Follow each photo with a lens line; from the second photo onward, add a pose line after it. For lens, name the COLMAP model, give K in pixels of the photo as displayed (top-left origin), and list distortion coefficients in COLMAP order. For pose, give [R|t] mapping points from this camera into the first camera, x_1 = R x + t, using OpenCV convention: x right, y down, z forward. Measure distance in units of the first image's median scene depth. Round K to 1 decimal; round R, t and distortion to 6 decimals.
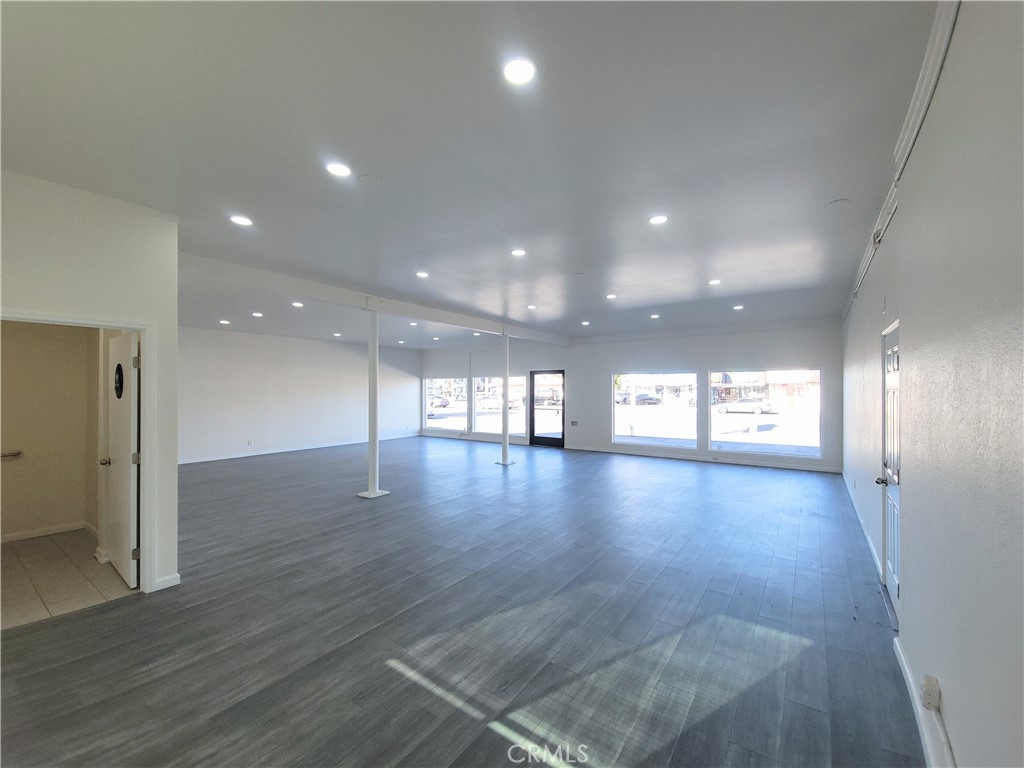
lens RADIAL K [[410.9, 0, 518.8], [0, 410.9, 393.5], [0, 0, 1]] dist [-0.002157, -0.001123]
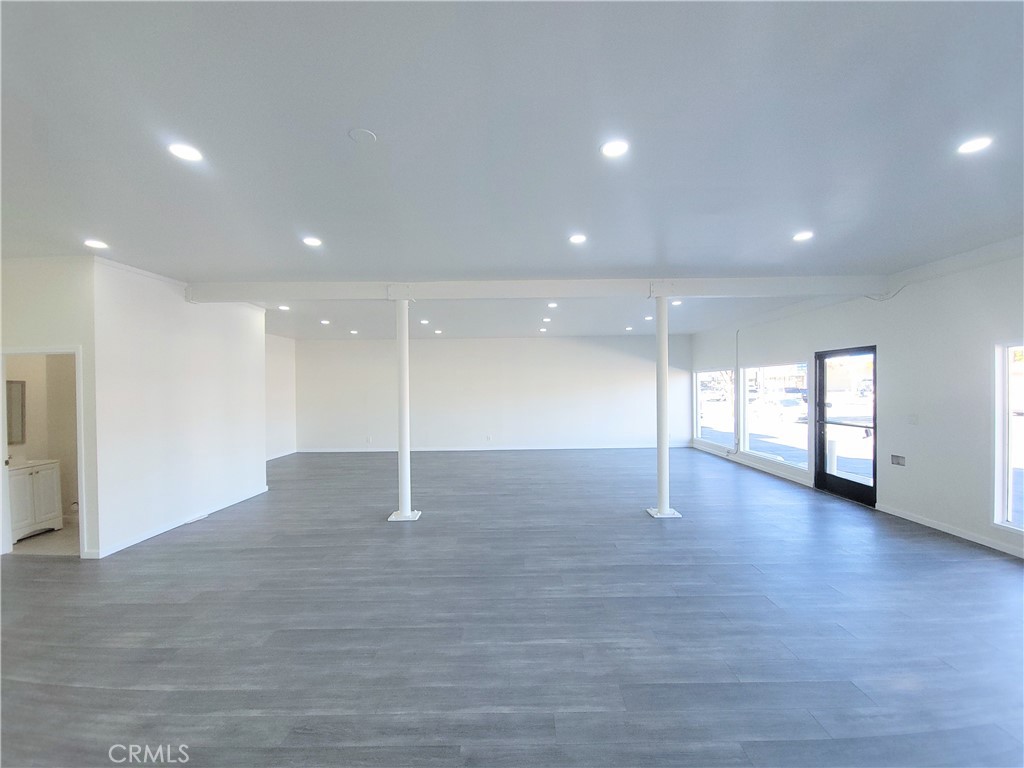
lens RADIAL K [[410.9, 0, 513.9], [0, 410.9, 383.2], [0, 0, 1]] dist [-0.002157, -0.001123]
pose [[0.569749, -0.018591, -0.821608, 0.250489], [0.008282, 0.999823, -0.016880, -0.007739], [0.821777, 0.002813, 0.569802, 0.370796]]
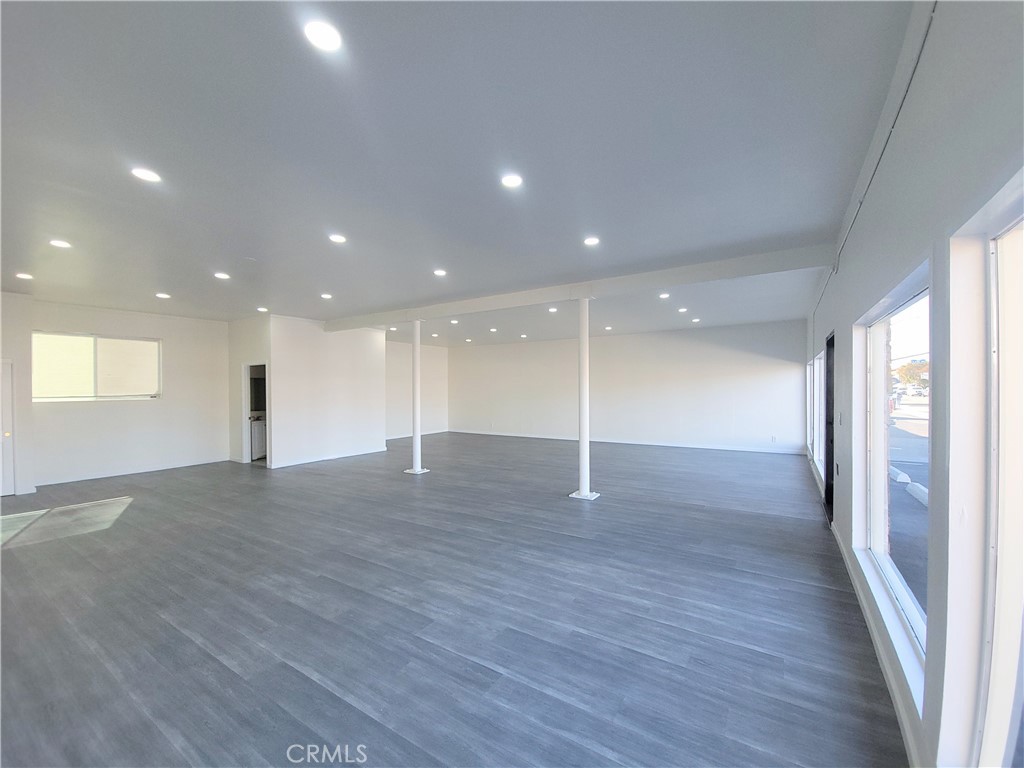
lens RADIAL K [[410.9, 0, 518.5], [0, 410.9, 386.5], [0, 0, 1]] dist [-0.002157, -0.001123]
pose [[0.048283, -0.002050, -0.998832, 0.739105], [0.005550, 0.999983, -0.001784, 0.005140], [0.998818, -0.005458, 0.048294, 1.031225]]
